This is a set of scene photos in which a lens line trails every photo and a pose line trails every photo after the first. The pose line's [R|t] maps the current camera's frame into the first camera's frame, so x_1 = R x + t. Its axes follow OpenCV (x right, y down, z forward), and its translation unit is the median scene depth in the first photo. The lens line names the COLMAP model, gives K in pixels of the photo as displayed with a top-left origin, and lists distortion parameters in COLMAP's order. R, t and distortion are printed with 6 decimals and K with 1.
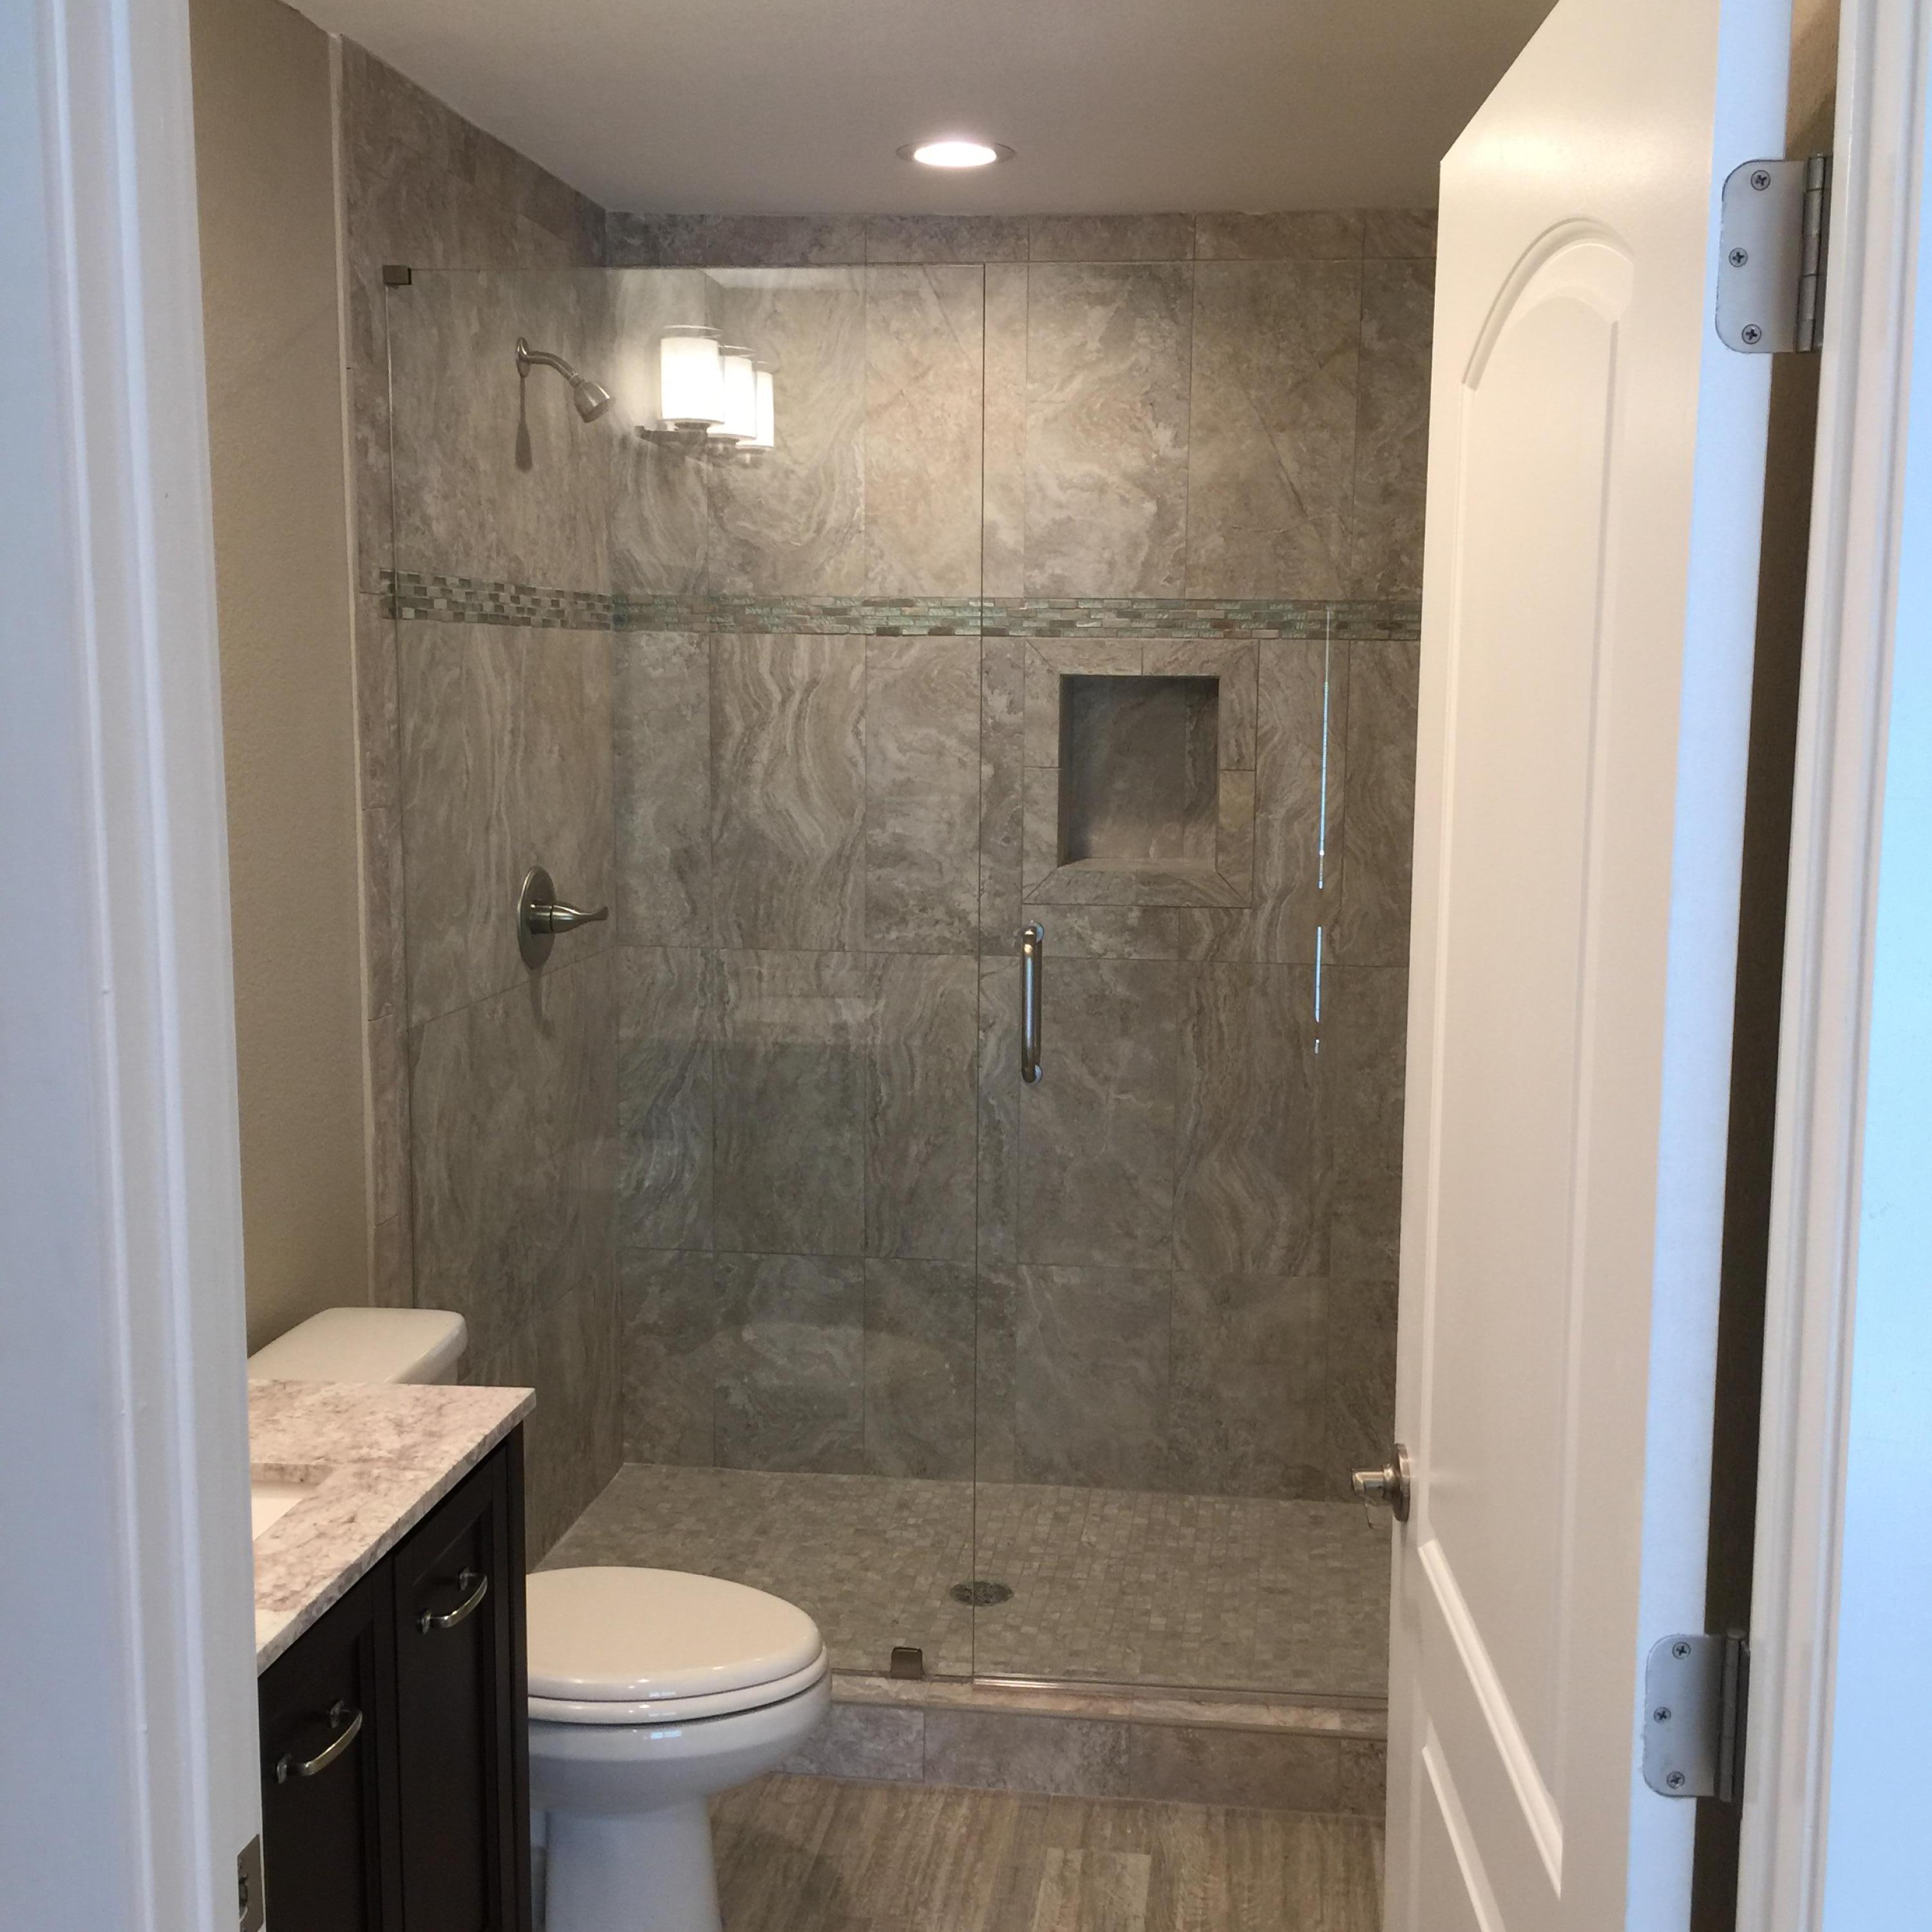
lens RADIAL K [[2218.5, 0, 984.1], [0, 2218.5, 958.7], [0, 0, 1]] dist [0.046624, 0.000000]
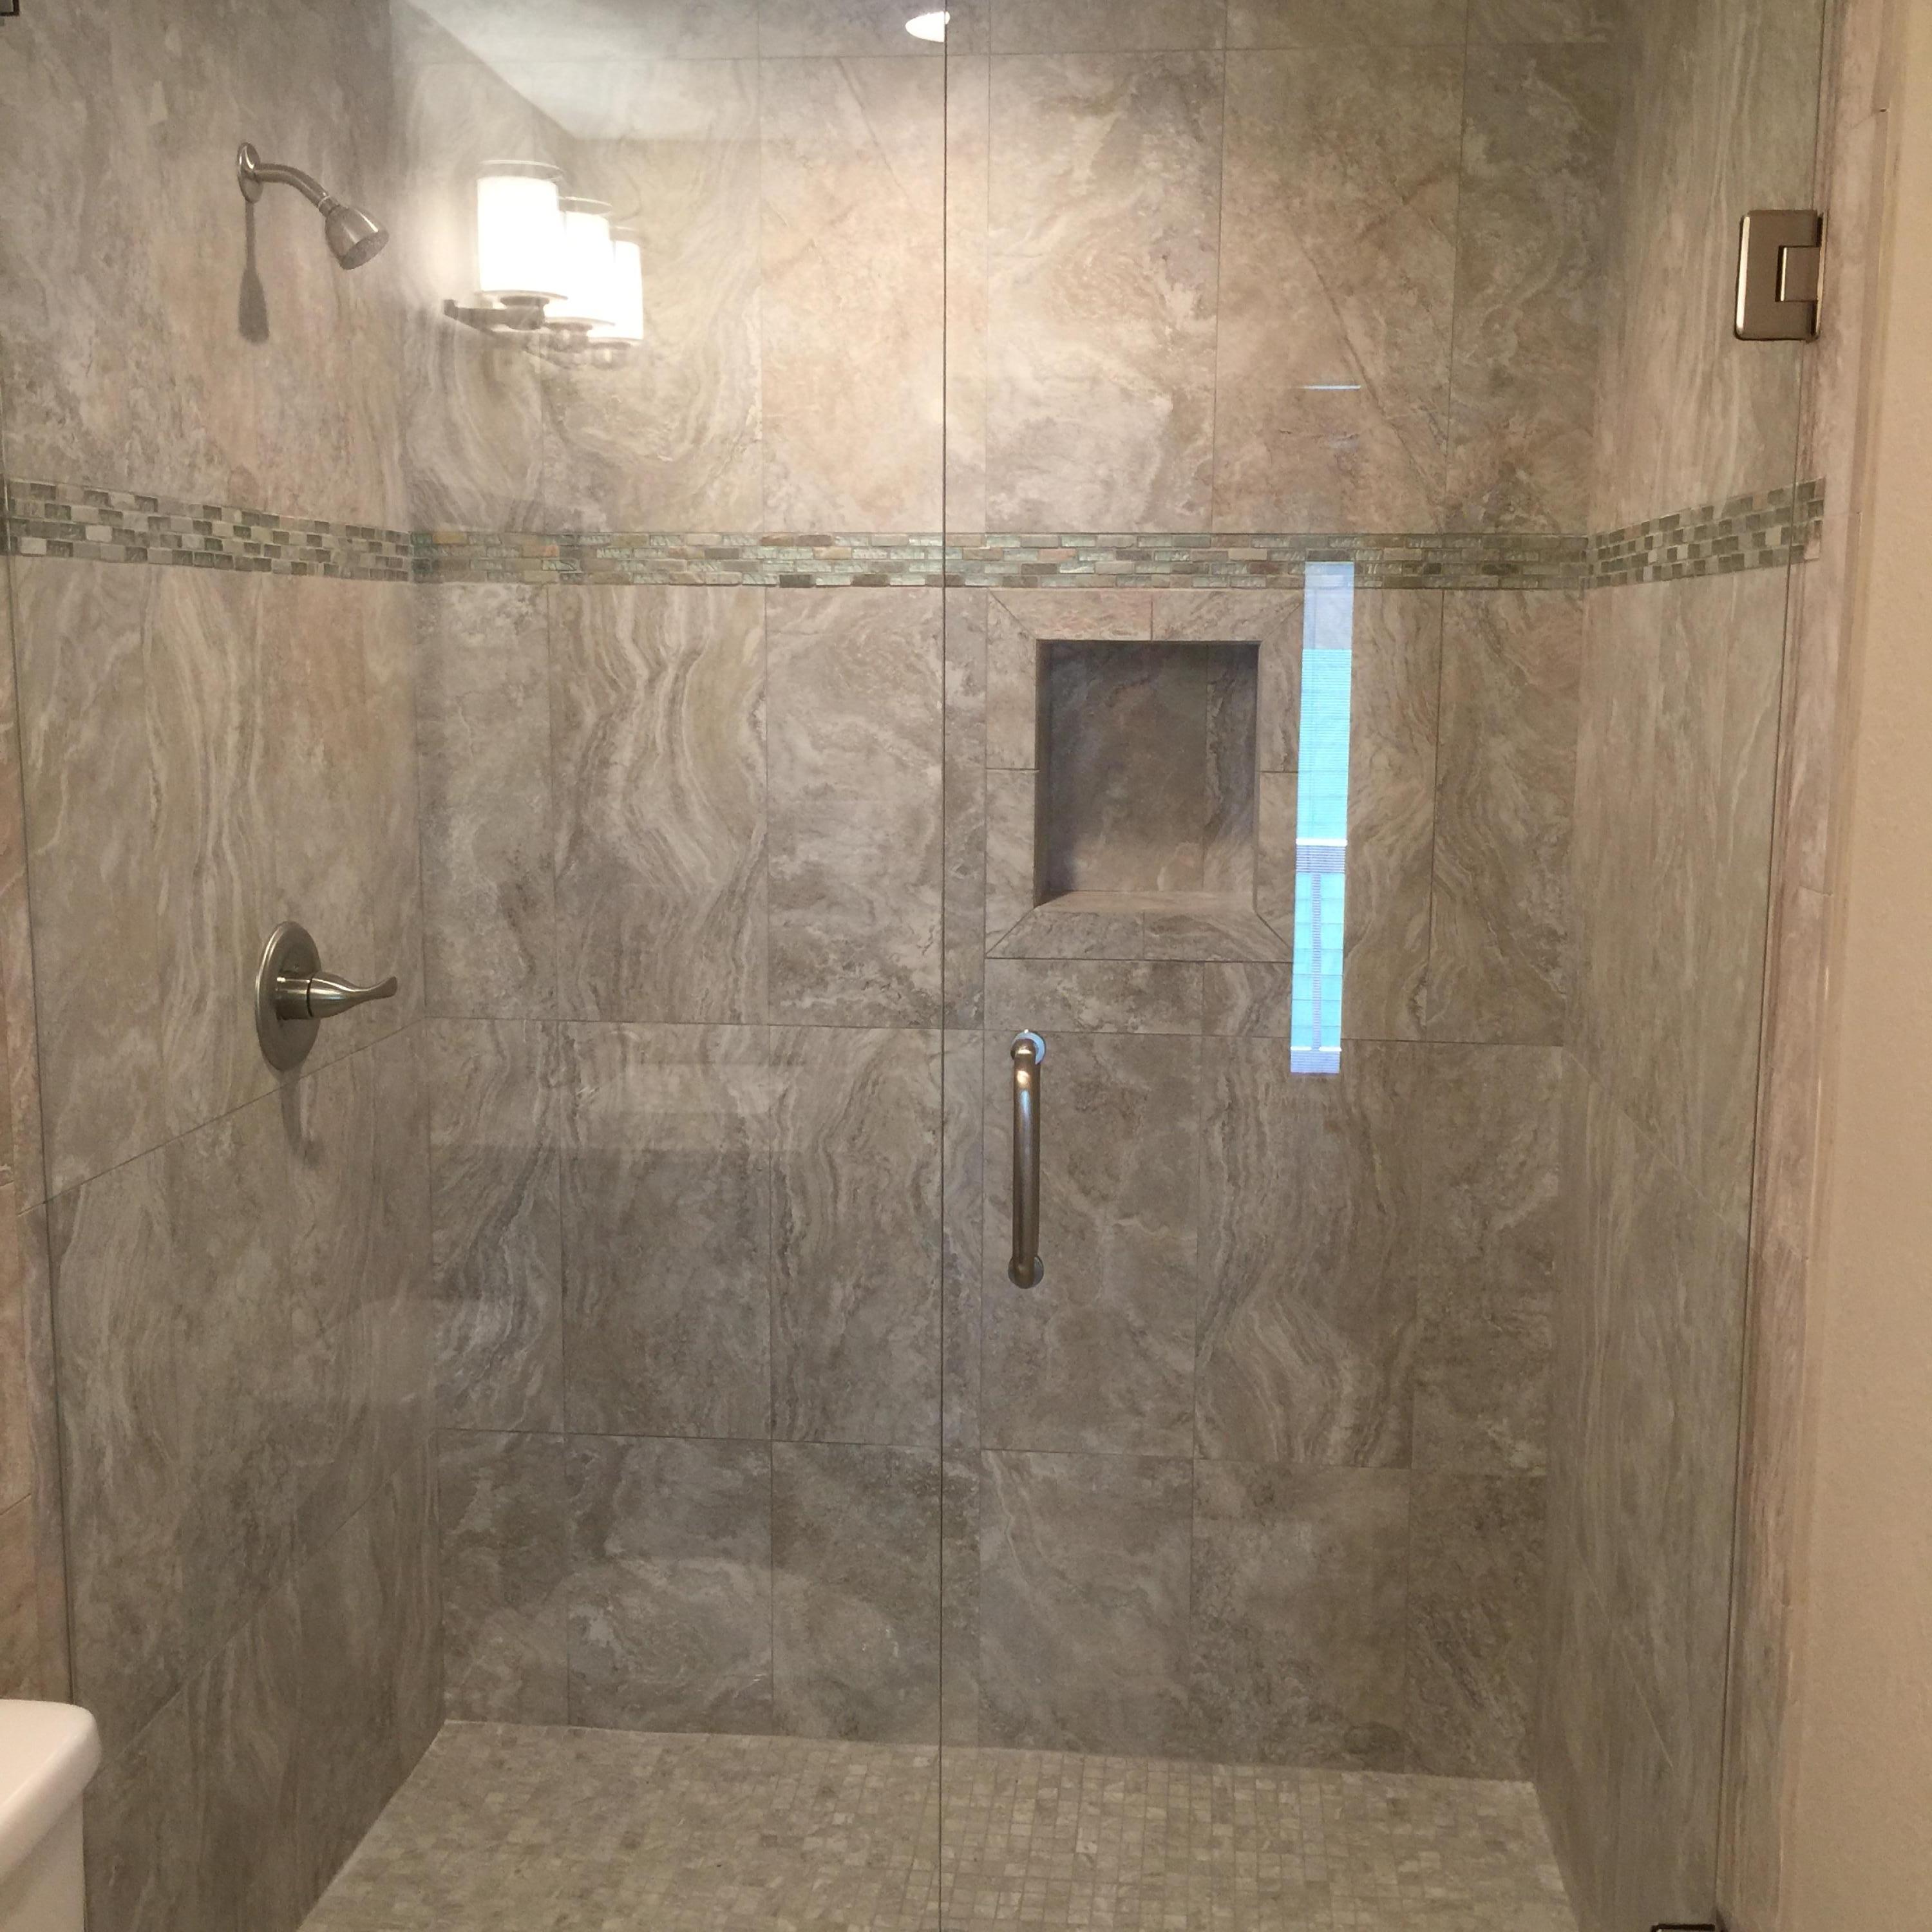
lens RADIAL K [[2218.5, 0, 946.6], [0, 2218.5, 965.5], [0, 0, 1]] dist [0.046624, 0.000000]
pose [[0.999758, -0.007974, 0.020498, -0.010421], [0.007624, 0.999824, 0.017133, -0.035415], [-0.020631, -0.016973, 0.999643, 0.281248]]
